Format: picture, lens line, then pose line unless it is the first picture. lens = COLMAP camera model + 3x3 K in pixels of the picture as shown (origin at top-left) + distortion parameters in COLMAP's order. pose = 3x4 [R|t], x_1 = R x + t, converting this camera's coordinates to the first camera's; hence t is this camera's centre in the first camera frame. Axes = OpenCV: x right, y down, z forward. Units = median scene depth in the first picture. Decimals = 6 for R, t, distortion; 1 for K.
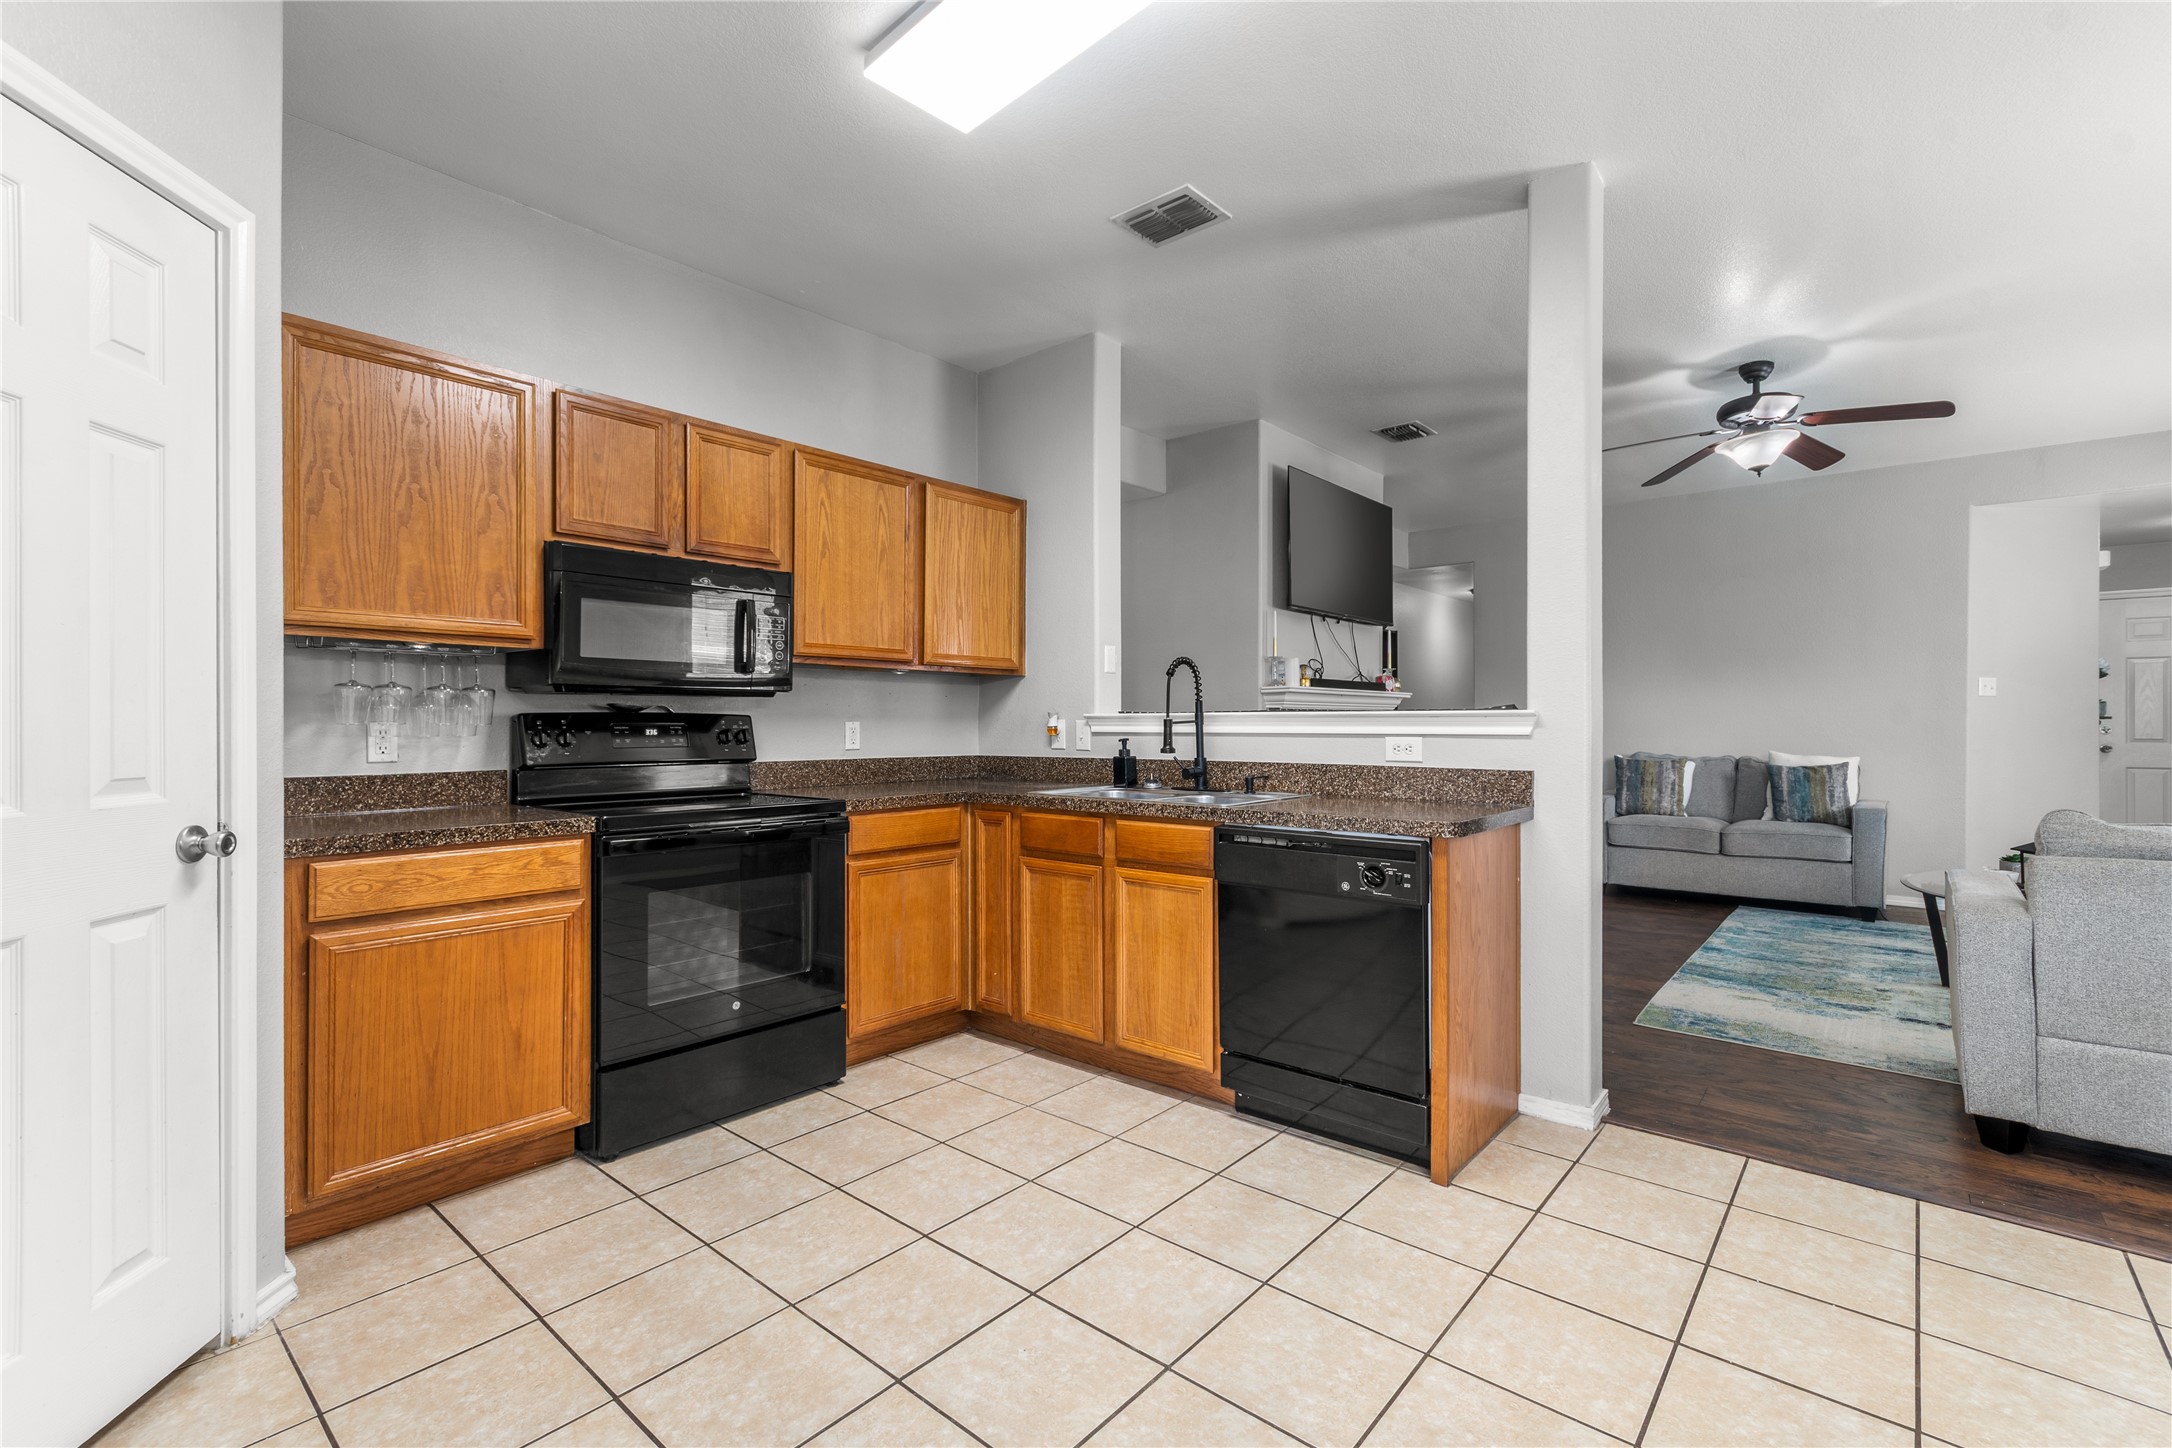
lens RADIAL K [[959.7, 0, 1104.4], [0, 959.7, 724.1], [0, 0, 1]] dist [0.000517, -0.000049]
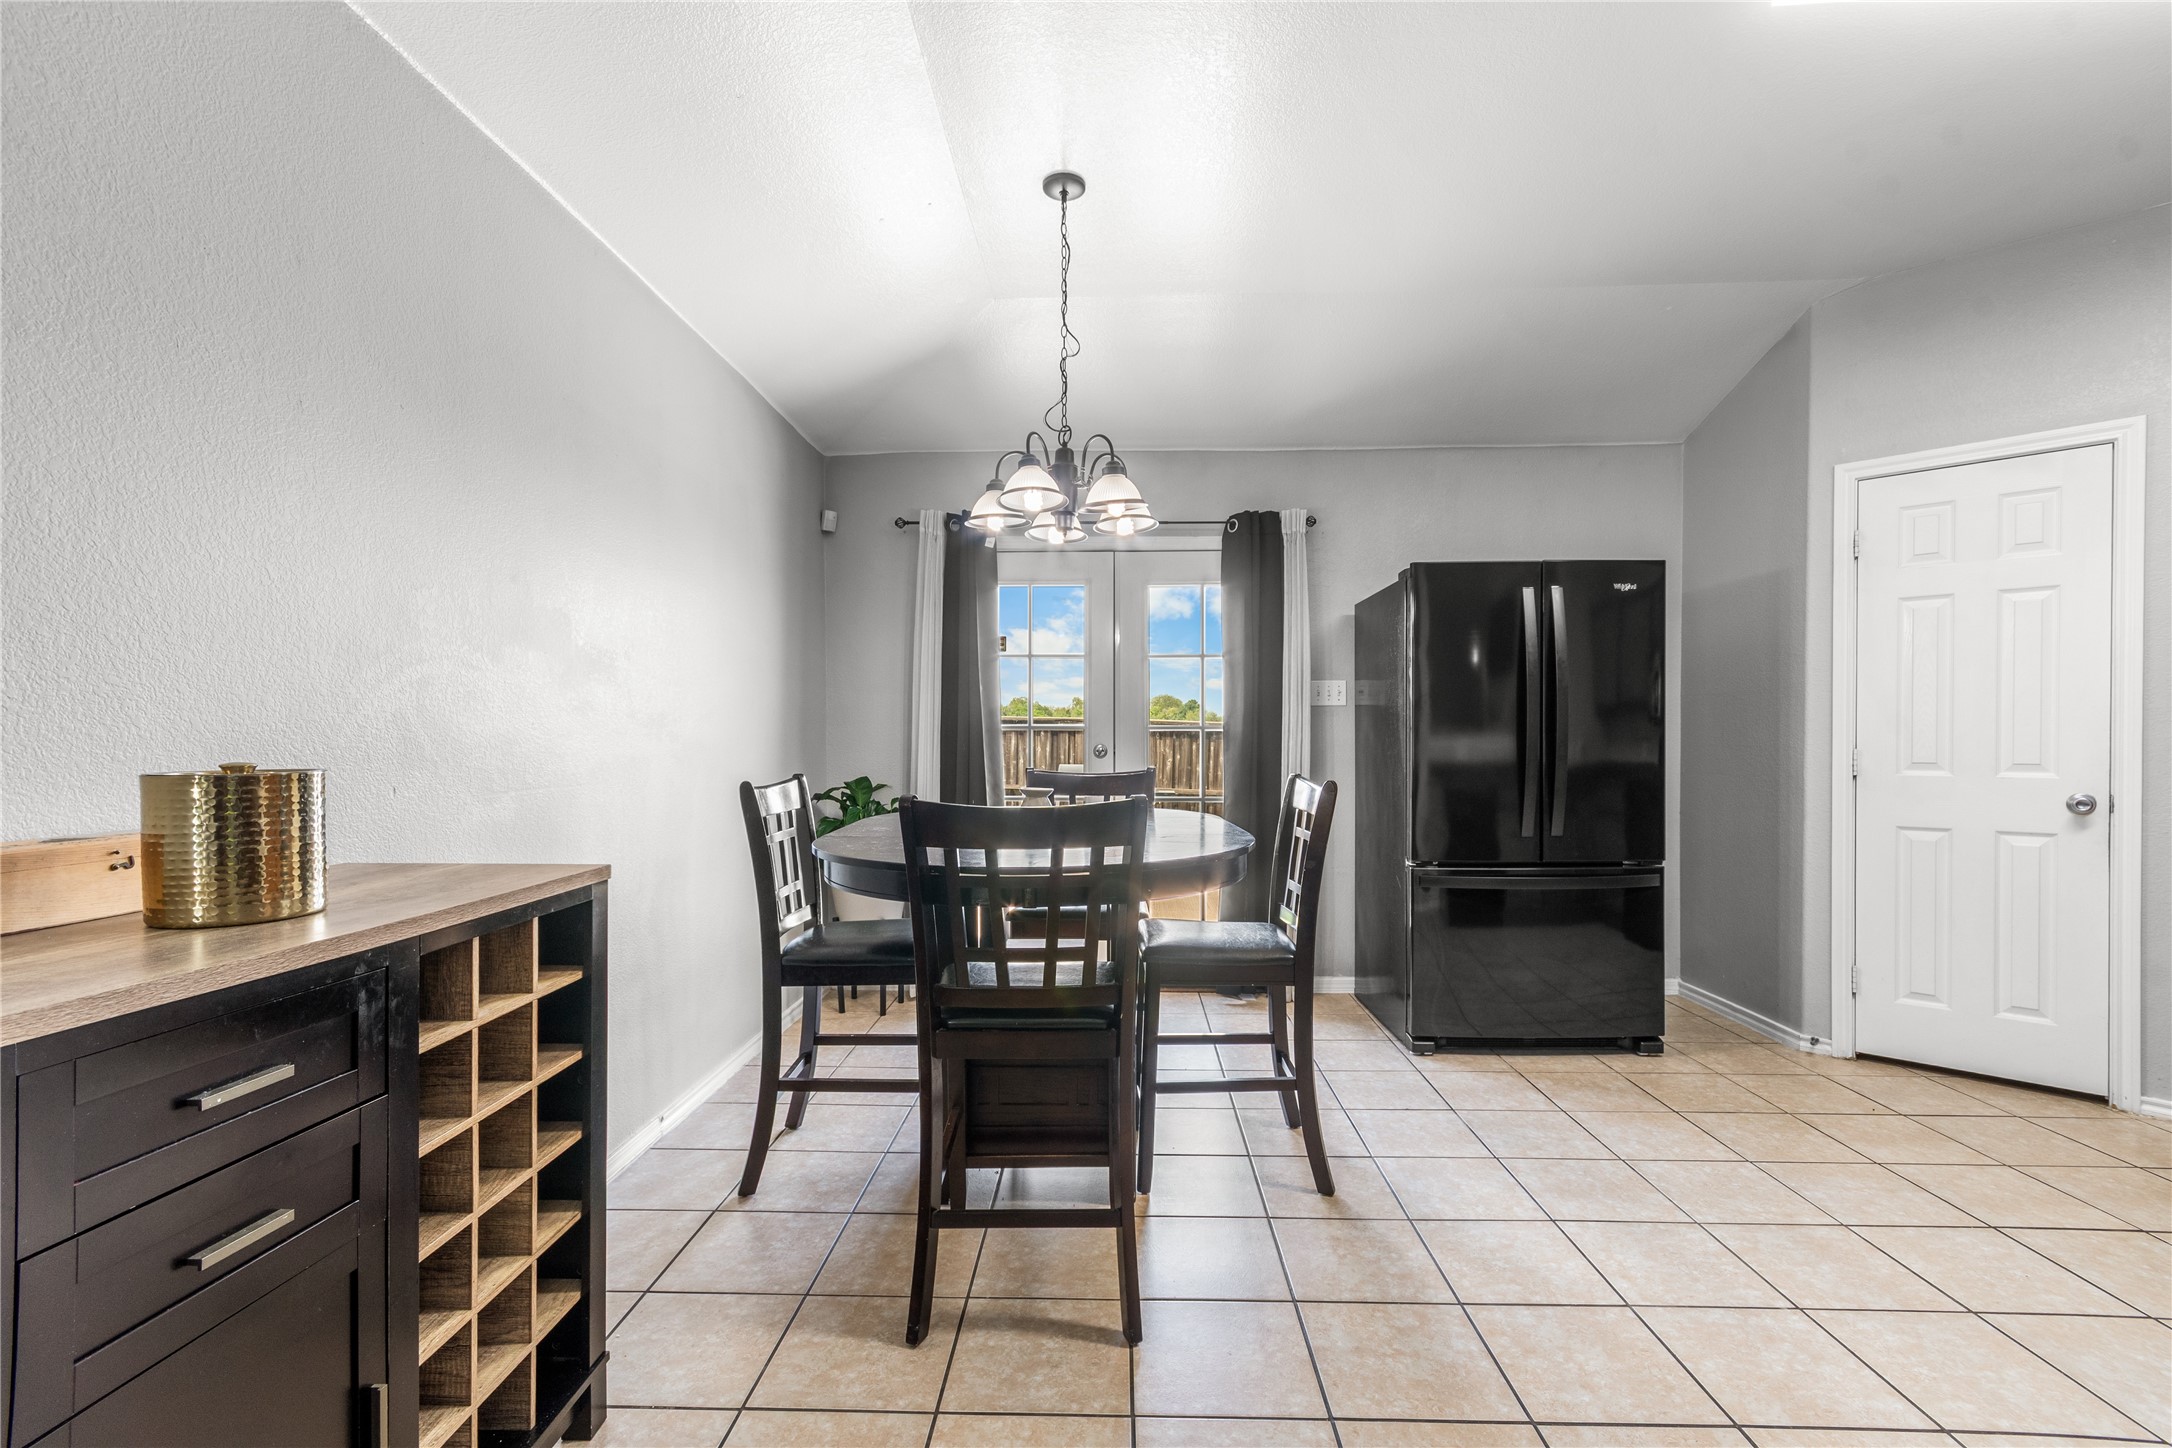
lens RADIAL K [[959.7, 0, 1096.9], [0, 959.7, 738.4], [0, 0, 1]] dist [0.000517, -0.000049]
pose [[-0.776464, 0.002311, -0.630157, 1.631361], [0.001377, 0.999997, 0.001971, -0.000911], [0.630160, 0.000663, -0.776465, 1.279541]]
